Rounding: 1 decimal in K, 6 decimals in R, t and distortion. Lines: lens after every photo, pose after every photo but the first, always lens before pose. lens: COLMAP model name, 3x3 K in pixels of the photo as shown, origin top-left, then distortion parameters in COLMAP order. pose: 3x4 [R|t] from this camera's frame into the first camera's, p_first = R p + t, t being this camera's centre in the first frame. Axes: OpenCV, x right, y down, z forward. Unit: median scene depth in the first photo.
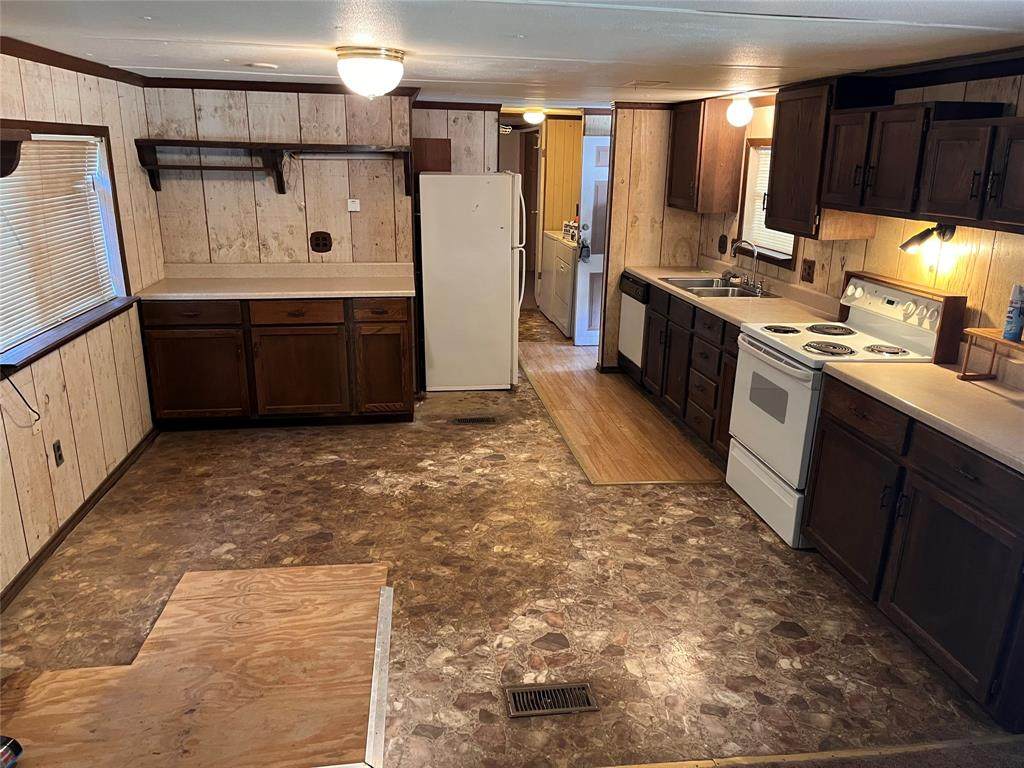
lens RADIAL K [[779.7, 0, 503.0], [0, 779.7, 385.5], [0, 0, 1]] dist [0.002160, 0.000276]
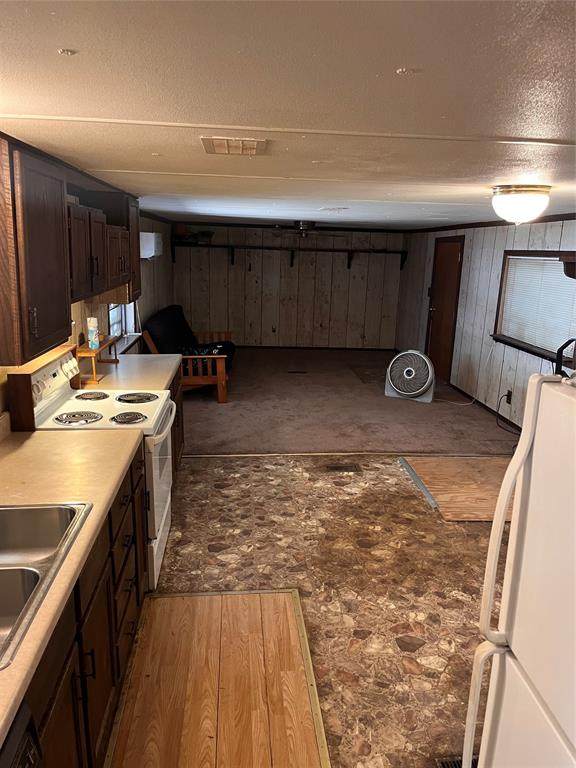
lens RADIAL K [[584.8, 0, 284.4], [0, 584.8, 385.2], [0, 0, 1]] dist [0.002160, 0.000276]
pose [[-0.998047, -0.053866, 0.031634, 0.137993], [-0.031210, 0.868646, 0.494450, -0.521507], [-0.054113, 0.492497, -0.868630, 1.720977]]
